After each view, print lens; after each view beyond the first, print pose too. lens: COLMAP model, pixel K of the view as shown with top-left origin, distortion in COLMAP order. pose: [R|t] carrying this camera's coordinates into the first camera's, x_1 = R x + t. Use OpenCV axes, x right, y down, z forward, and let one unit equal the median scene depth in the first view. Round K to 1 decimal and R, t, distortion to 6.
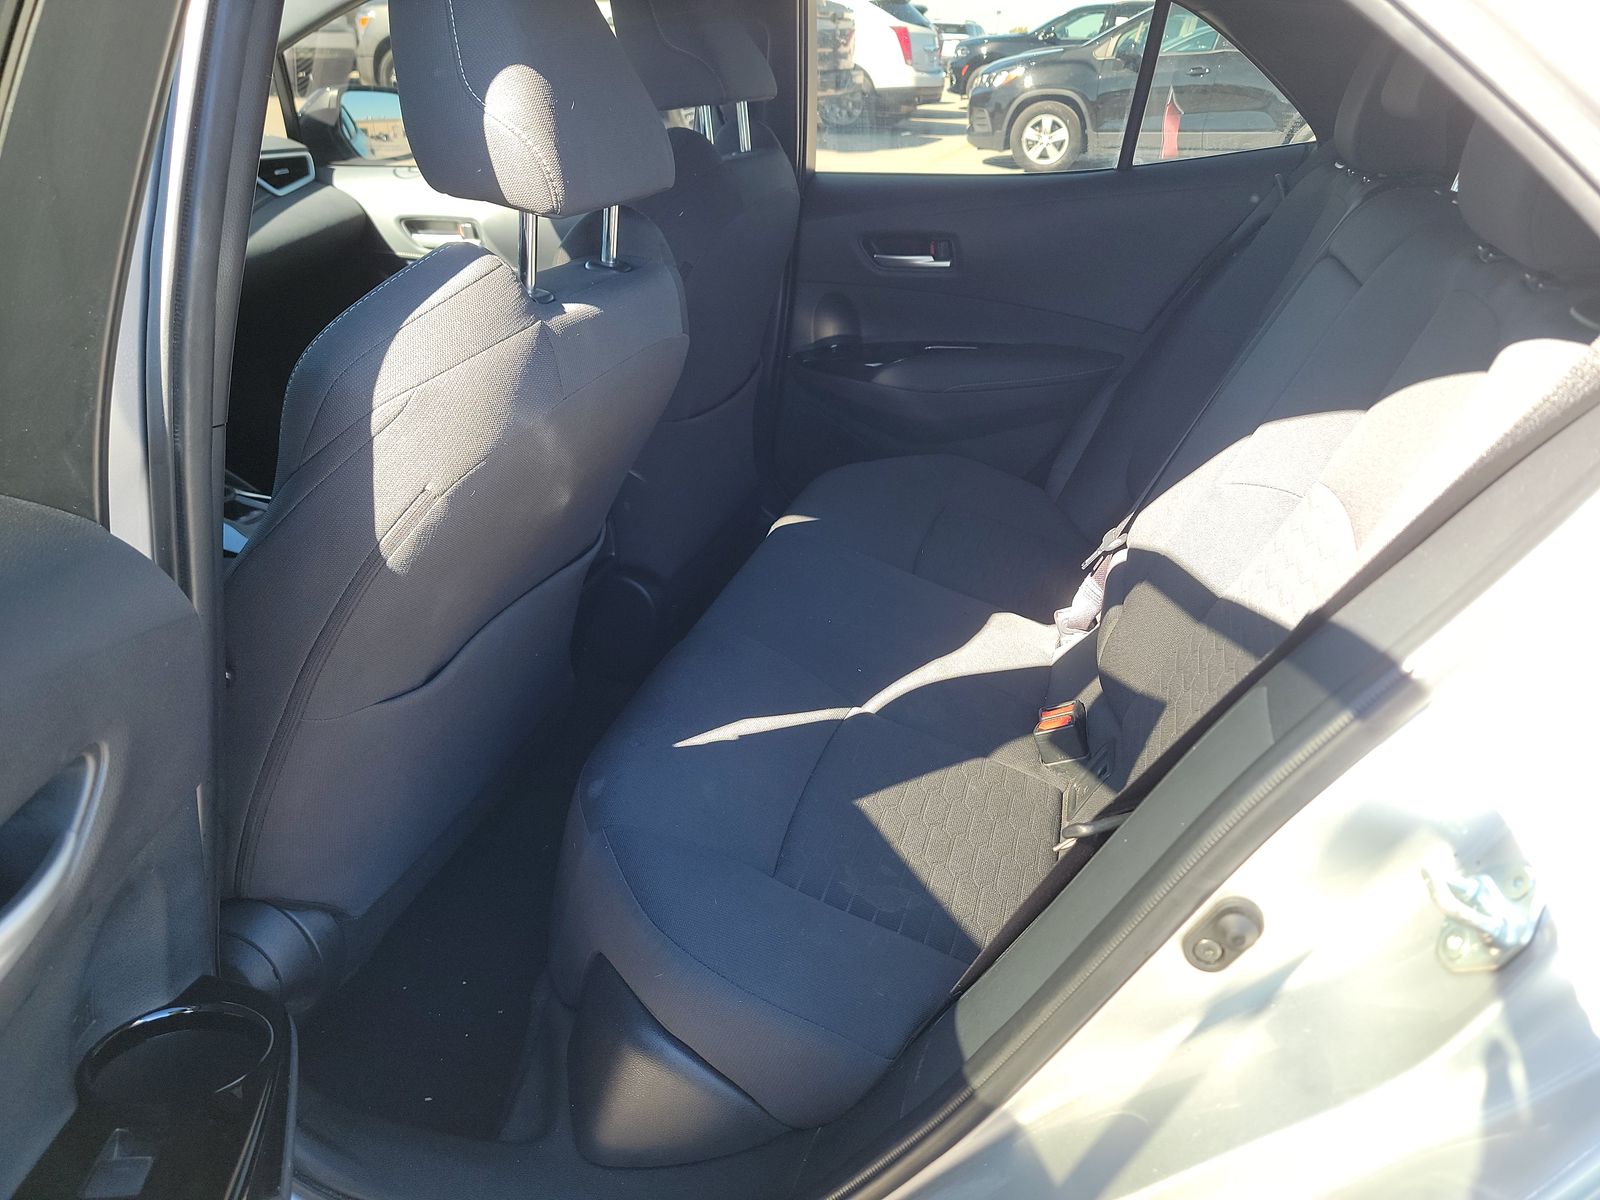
lens RADIAL K [[1108.1, 0, 802.9], [0, 1108.1, 638.2], [0, 0, 1]] dist [0.005891, 0.002143]
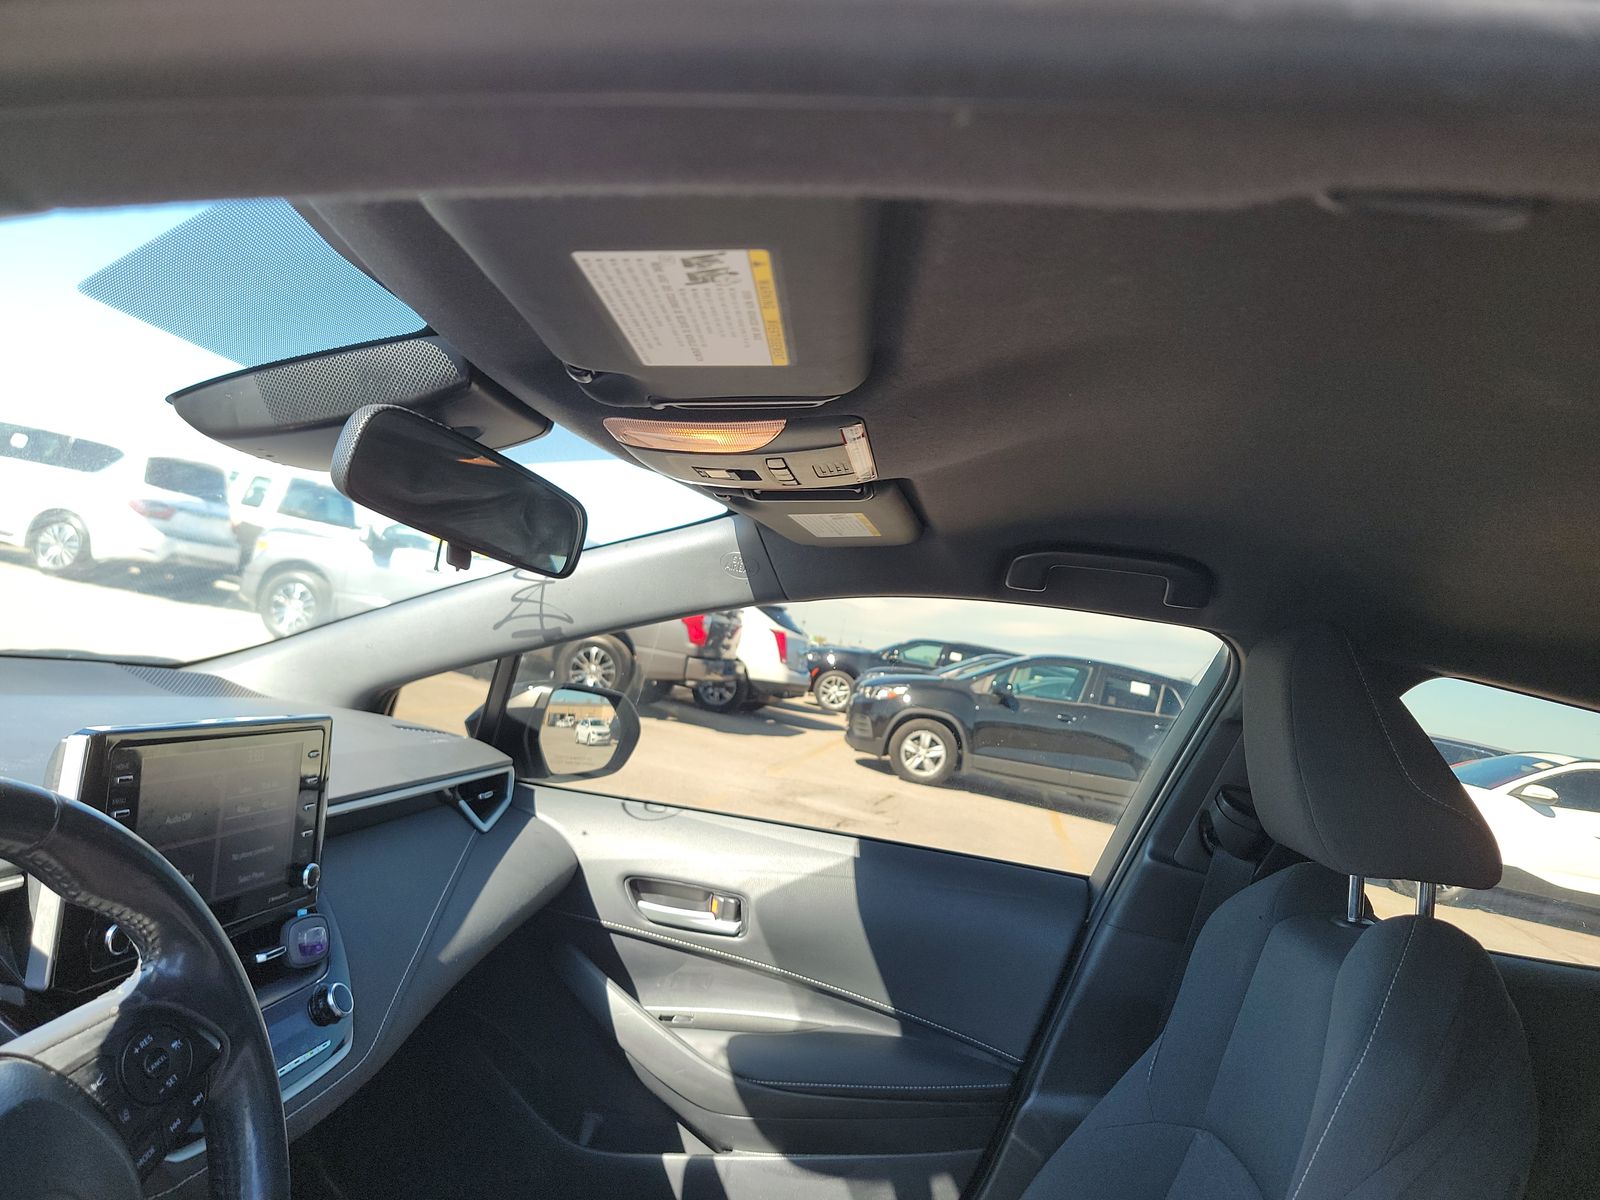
lens RADIAL K [[1130.1, 0, 809.0], [0, 1130.1, 606.7], [0, 0, 1]] dist [0.079788, -0.086886]
pose [[0.971699, 0.170173, 0.163839, -0.080509], [-0.067943, 0.865600, -0.496106, -0.036711], [-0.226243, 0.470933, 0.852664, 0.060276]]
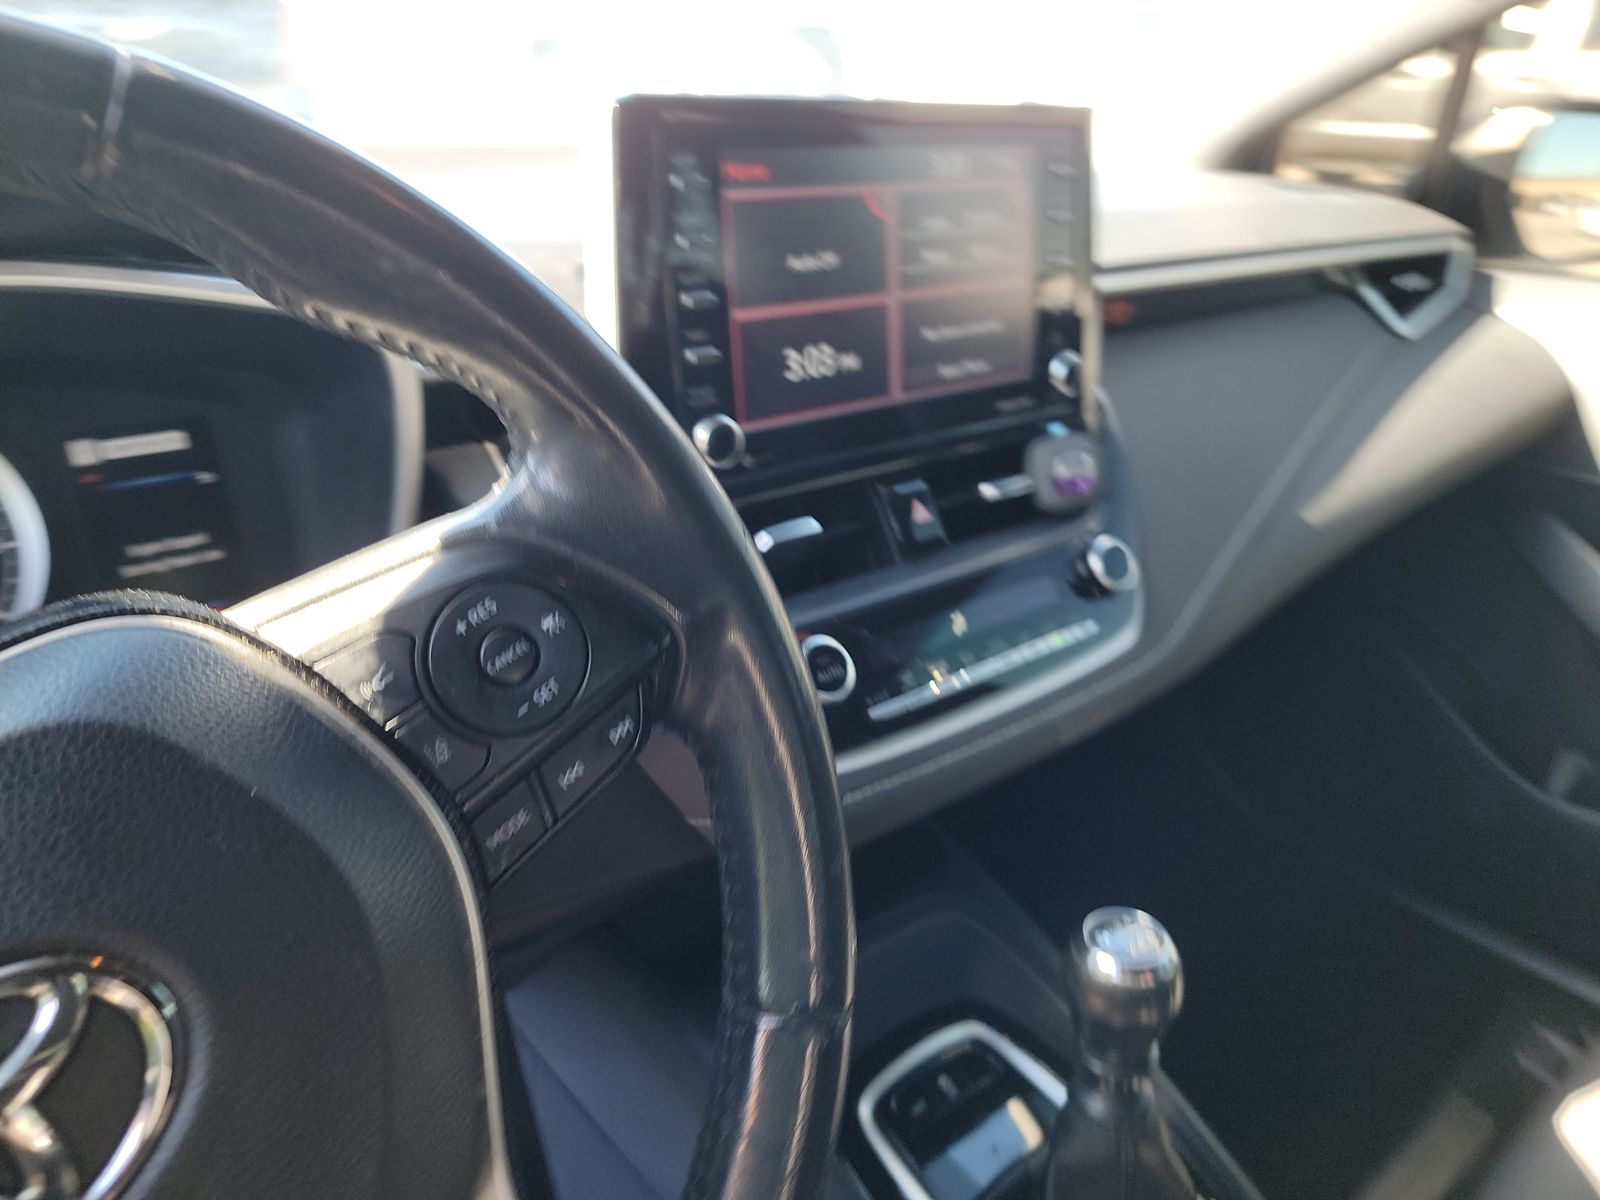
lens RADIAL K [[1108.1, 0, 802.9], [0, 1108.1, 638.2], [0, 0, 1]] dist [0.005891, 0.002143]
pose [[0.819898, 0.234028, -0.522492, -0.079292], [-0.264790, 0.964168, 0.016348, -0.045111], [0.507596, 0.124947, 0.852487, 0.103502]]
